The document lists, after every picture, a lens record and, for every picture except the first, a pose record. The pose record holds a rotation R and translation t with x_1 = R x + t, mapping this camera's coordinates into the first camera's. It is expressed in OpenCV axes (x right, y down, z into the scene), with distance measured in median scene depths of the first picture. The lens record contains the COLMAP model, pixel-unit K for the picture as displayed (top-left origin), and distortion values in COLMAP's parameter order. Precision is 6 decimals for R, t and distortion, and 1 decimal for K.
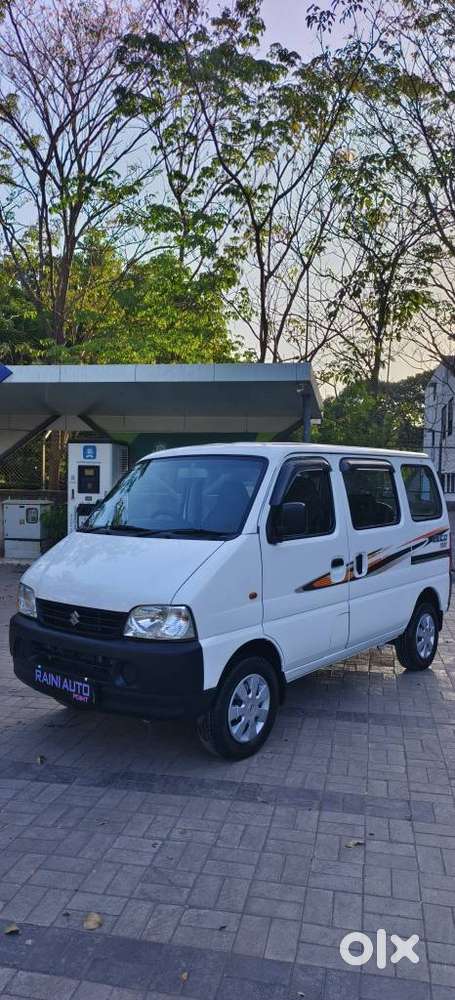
lens RADIAL K [[673.1, 0, 230.3], [0, 673.1, 513.1], [0, 0, 1]] dist [0.034320, 0.000334]
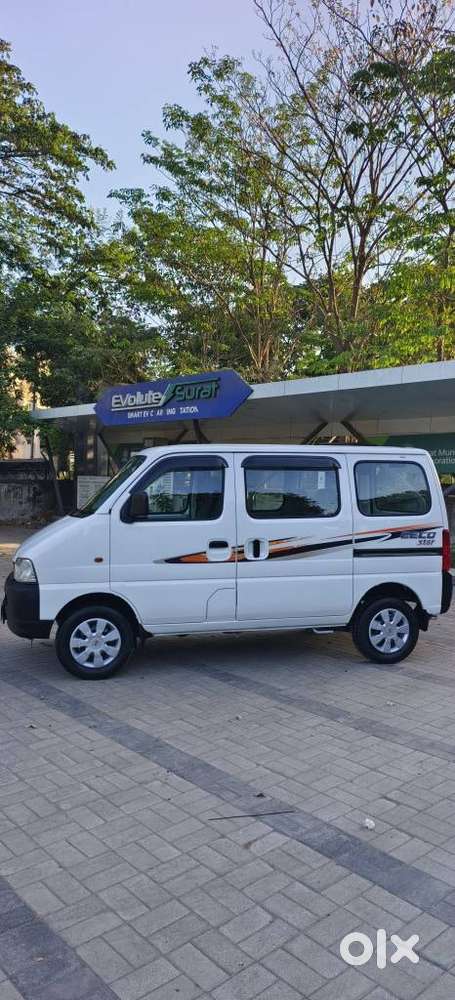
lens RADIAL K [[668.9, 0, 227.5], [0, 668.9, 500.0], [0, 0, 1]] dist [0.055664, -0.063959]
pose [[0.804276, 0.017517, -0.593997, 0.865012], [-0.032075, 0.999388, -0.013958, 0.011265], [0.593389, 0.030278, 0.804346, 0.058054]]
